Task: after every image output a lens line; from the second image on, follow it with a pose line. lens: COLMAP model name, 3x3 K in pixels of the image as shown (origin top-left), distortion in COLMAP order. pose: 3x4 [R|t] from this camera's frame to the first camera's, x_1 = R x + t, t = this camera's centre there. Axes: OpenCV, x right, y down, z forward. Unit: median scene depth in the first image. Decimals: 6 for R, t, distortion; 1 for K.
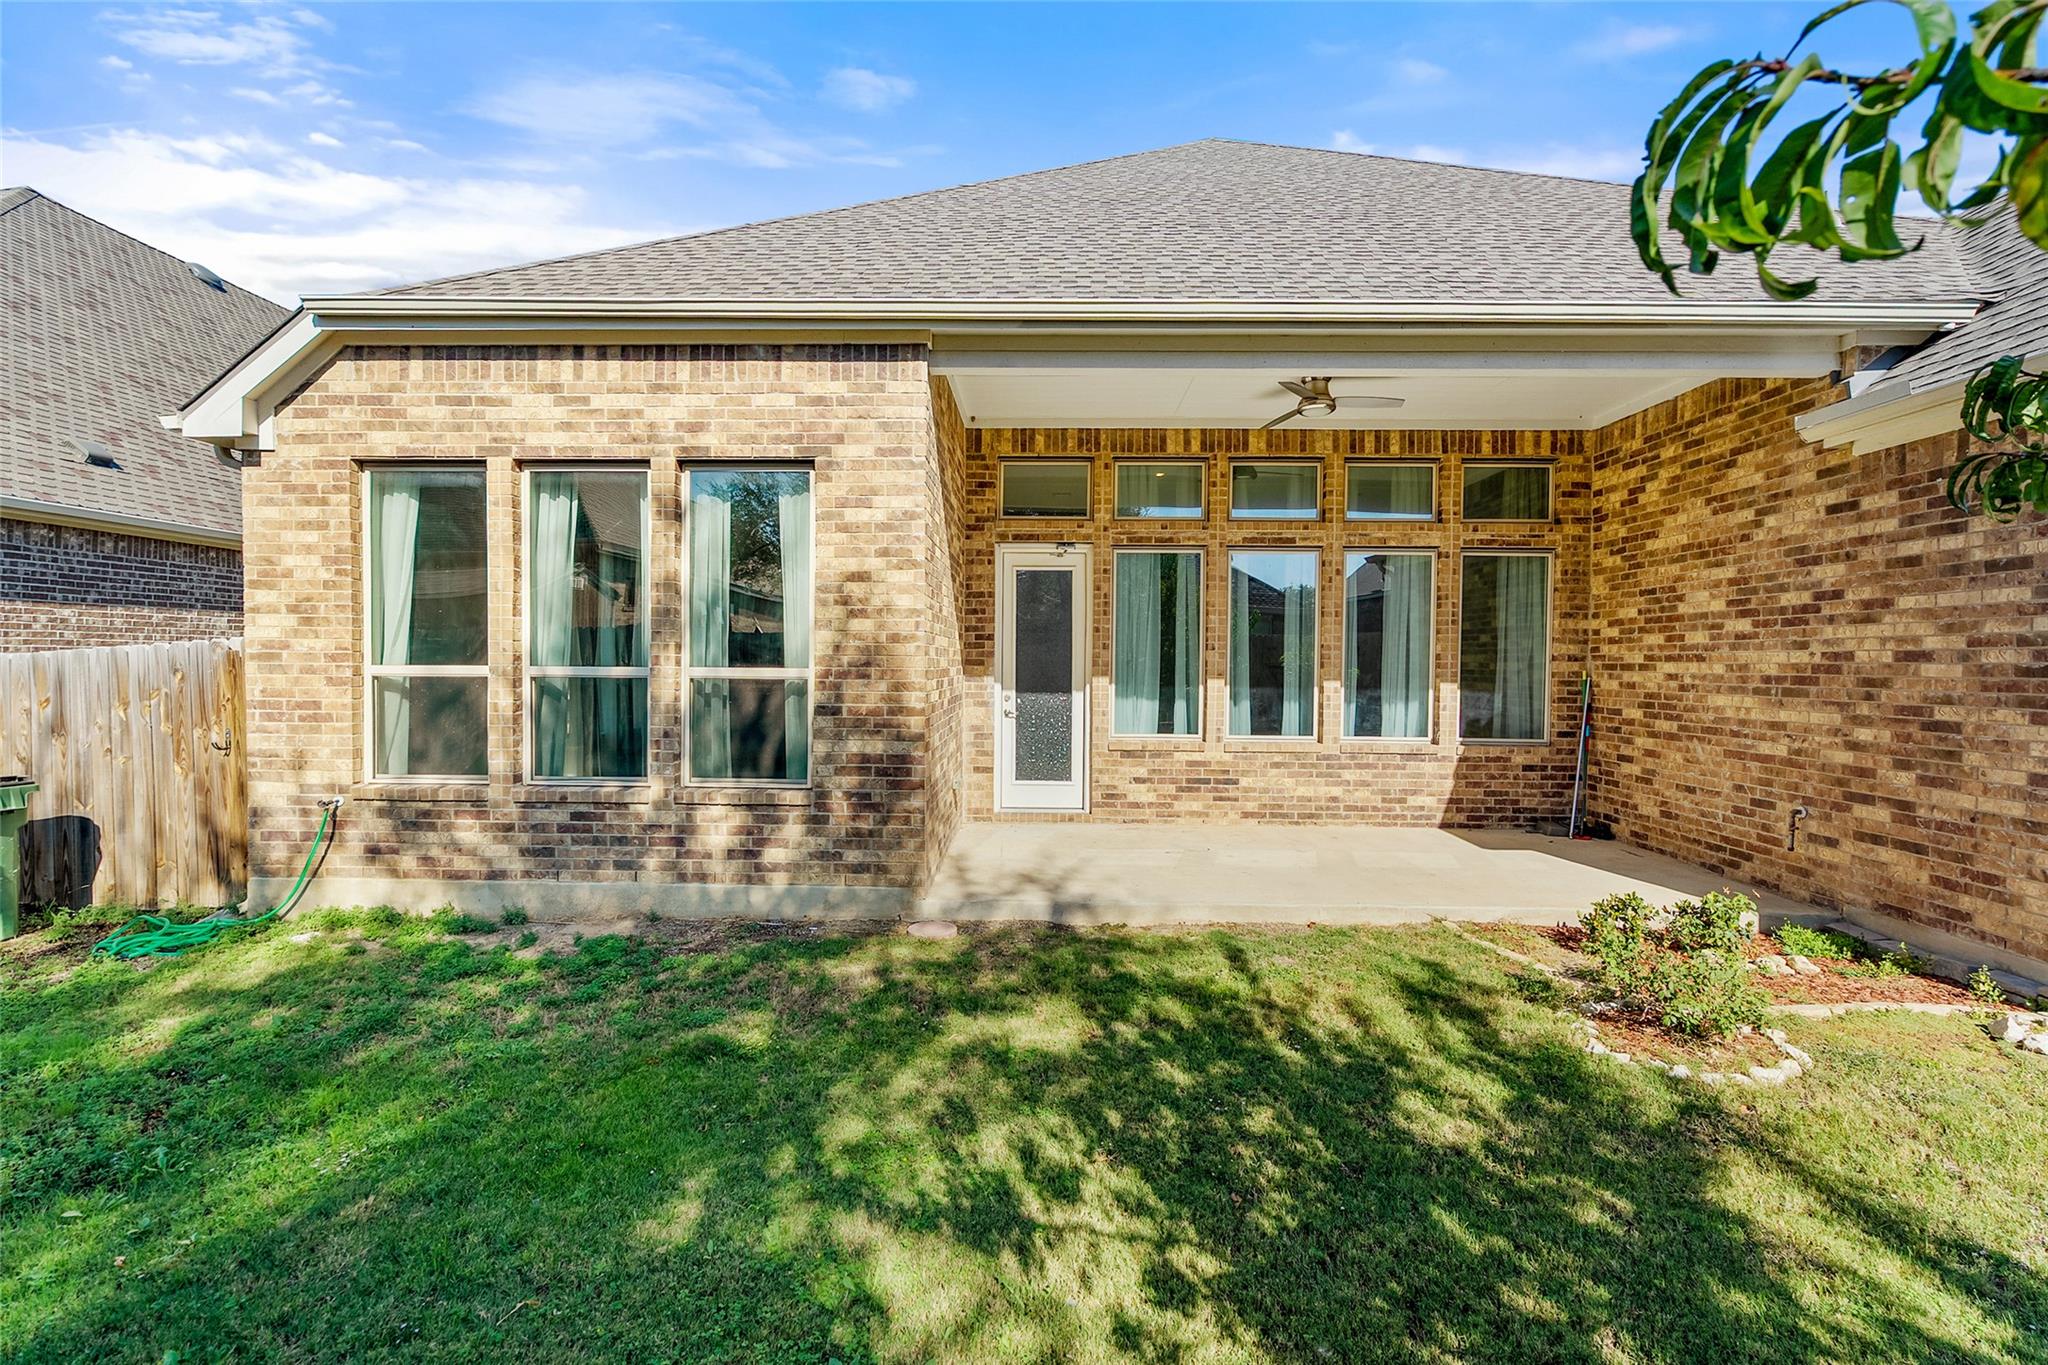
lens RADIAL K [[931.5, 0, 1020.4], [0, 931.5, 677.9], [0, 0, 1]] dist [0.000933, 0.000347]
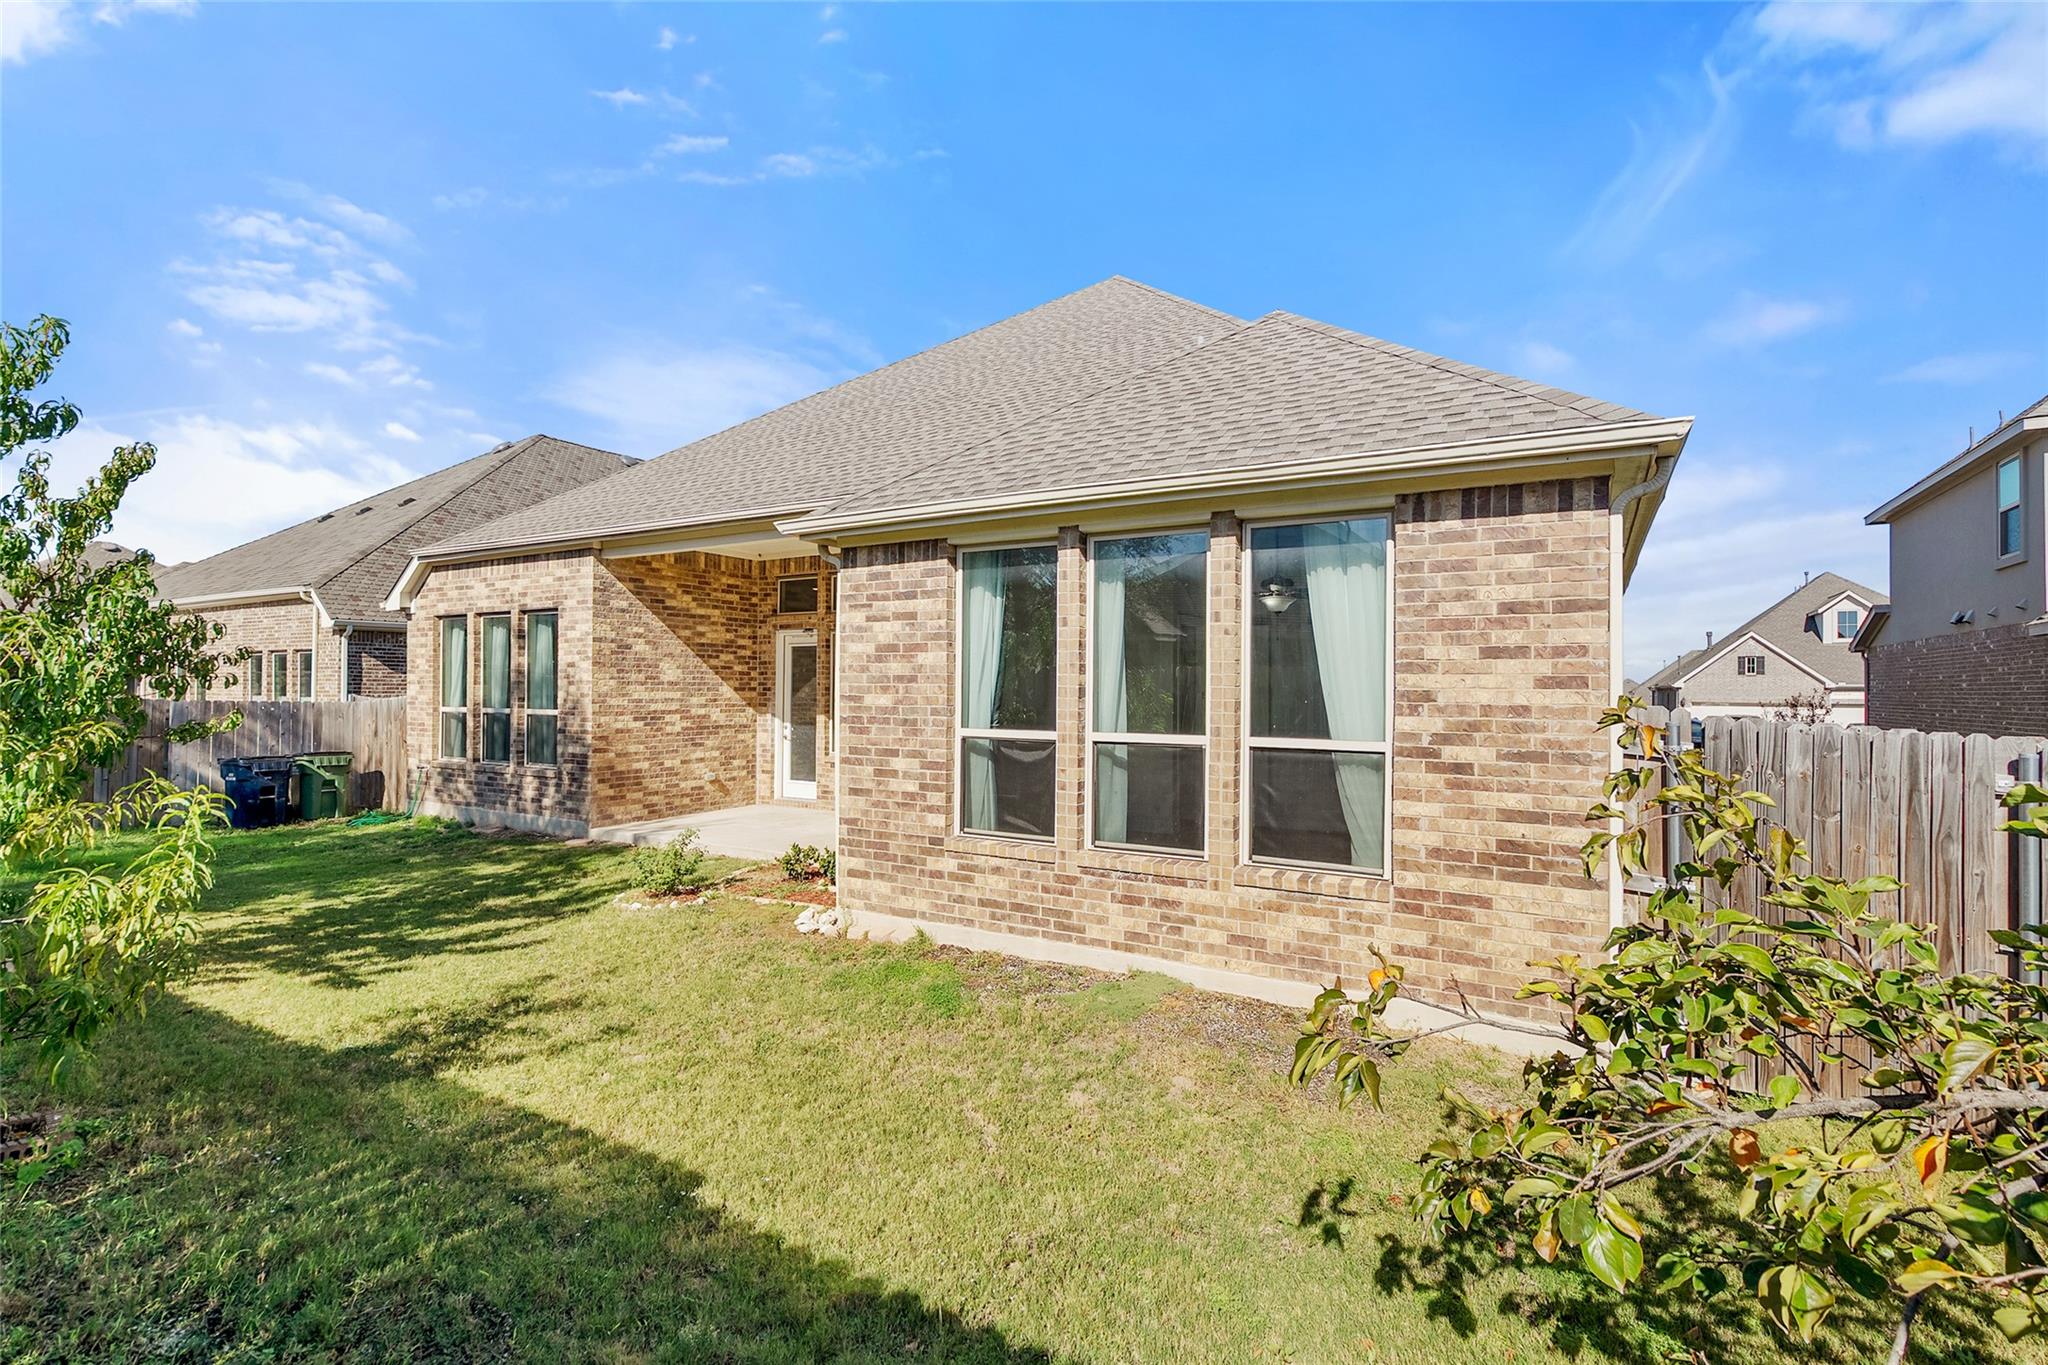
lens RADIAL K [[931.5, 0, 1020.4], [0, 931.5, 677.9], [0, 0, 1]] dist [0.000933, 0.000347]
pose [[0.874625, -0.009952, -0.484697, 1.625173], [-0.006229, 0.999476, -0.031761, -0.021618], [0.484759, 0.030798, 0.874105, -0.282543]]
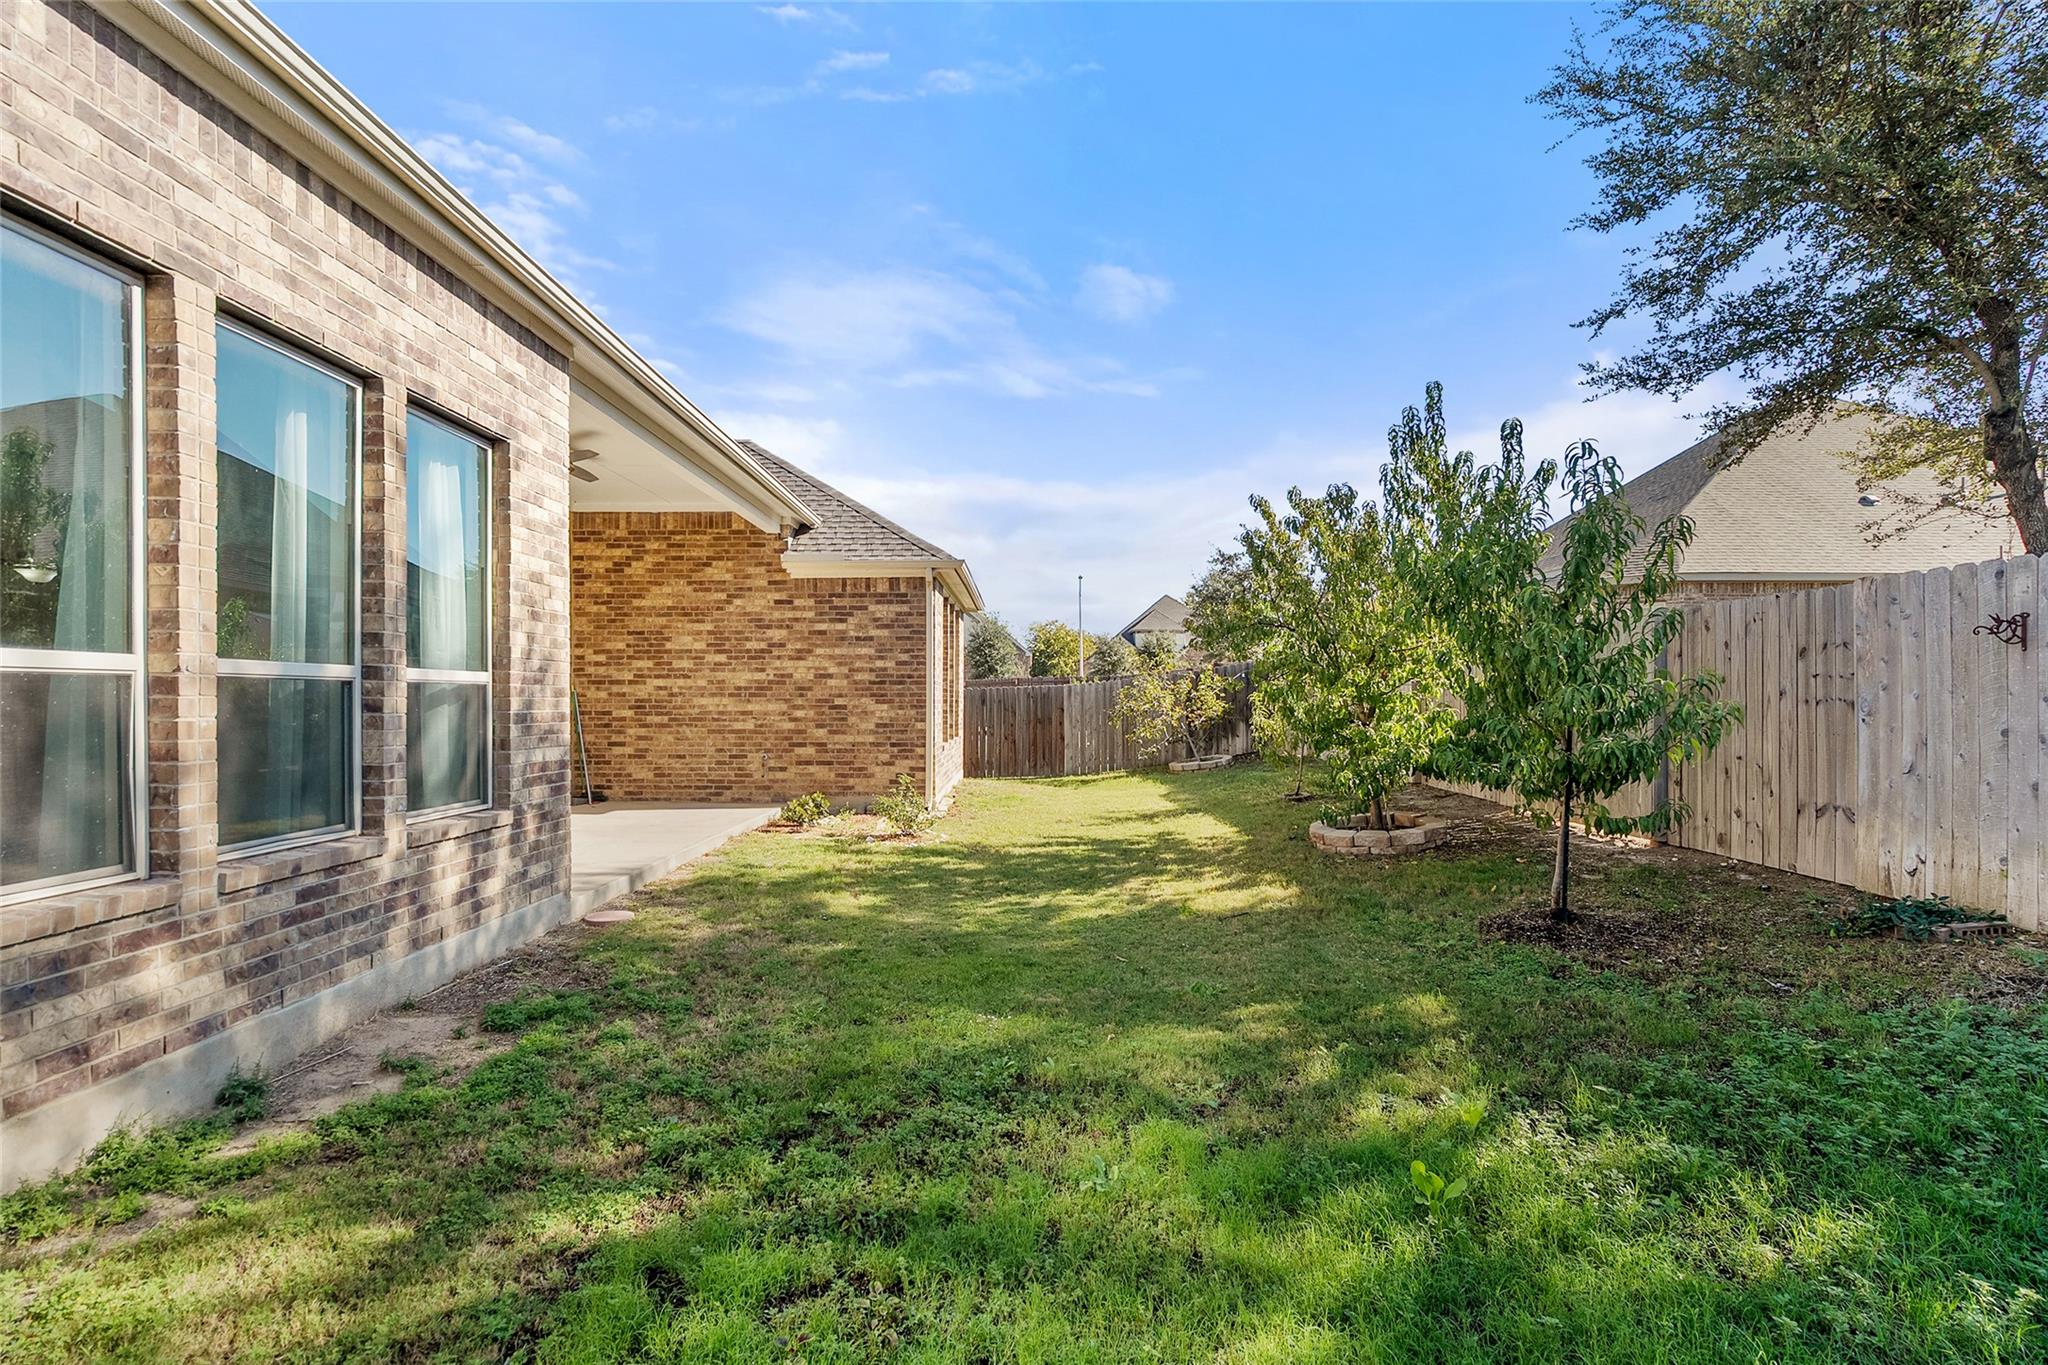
lens RADIAL K [[944.0, 0, 1011.7], [0, 944.0, 706.4], [0, 0, 1]] dist [0.000173, 0.001693]
pose [[-0.011956, -0.016751, 0.999788, -1.132434], [0.017352, 0.999706, 0.016957, 0.016115], [-0.999778, 0.017551, -0.011662, 0.518888]]
